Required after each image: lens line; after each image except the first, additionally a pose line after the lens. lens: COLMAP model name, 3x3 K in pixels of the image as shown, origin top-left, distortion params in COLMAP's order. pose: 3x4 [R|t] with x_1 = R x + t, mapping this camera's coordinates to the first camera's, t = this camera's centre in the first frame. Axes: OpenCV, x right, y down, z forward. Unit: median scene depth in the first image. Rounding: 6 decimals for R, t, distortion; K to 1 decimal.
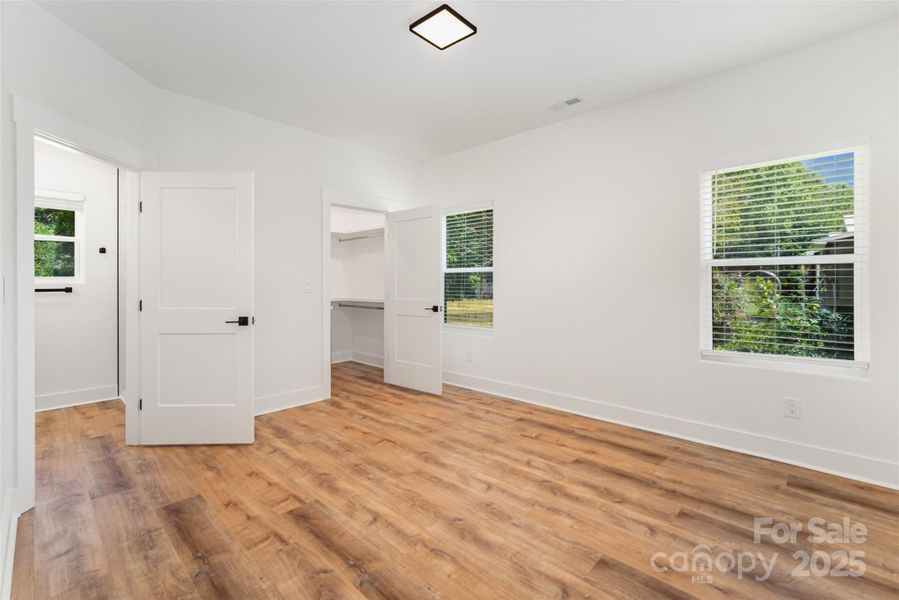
lens RADIAL K [[380.3, 0, 443.4], [0, 380.3, 285.1], [0, 0, 1]] dist [-0.018549, 0.011010]
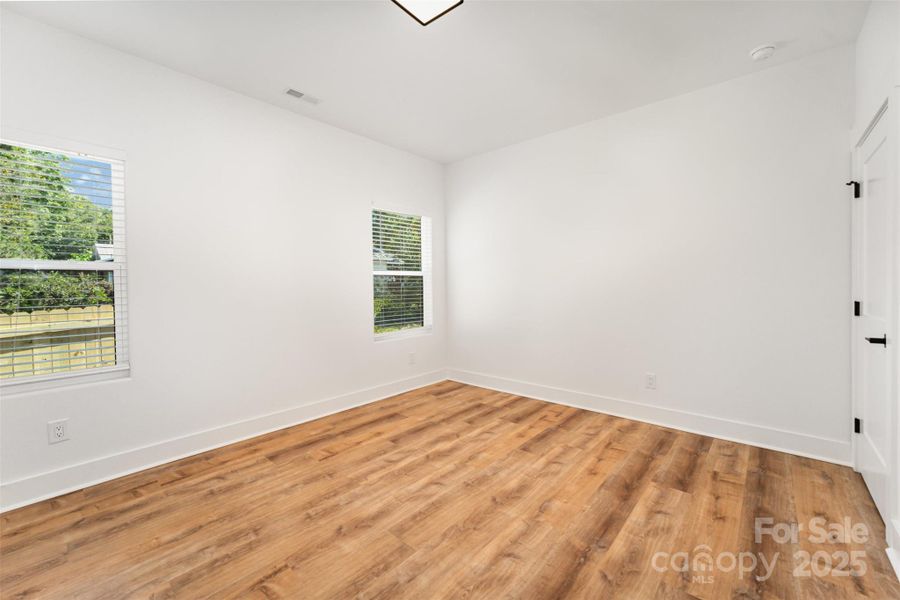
lens RADIAL K [[383.6, 0, 454.2], [0, 383.6, 281.9], [0, 0, 1]] dist [-0.020486, 0.011524]
pose [[-0.047266, 0.012936, 0.998799, -0.828716], [0.014135, 0.999825, -0.012281, 0.019243], [-0.998782, 0.013538, -0.047441, 0.932511]]
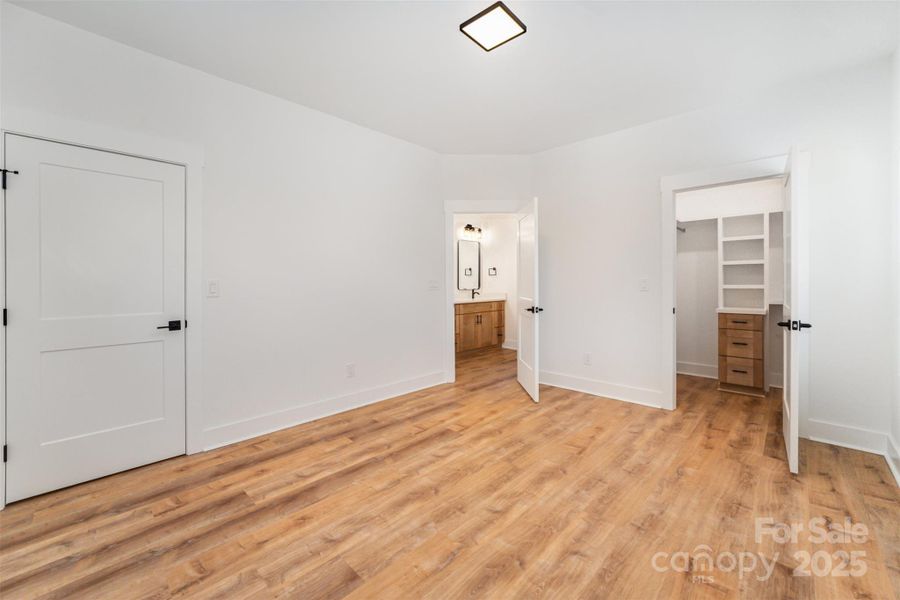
lens RADIAL K [[383.6, 0, 454.2], [0, 383.6, 281.9], [0, 0, 1]] dist [-0.020486, 0.011524]
pose [[0.013534, 0.004001, -0.999900, 0.915032], [0.001303, 0.999991, 0.004019, 0.011424], [0.999908, -0.001358, 0.013528, 0.838183]]
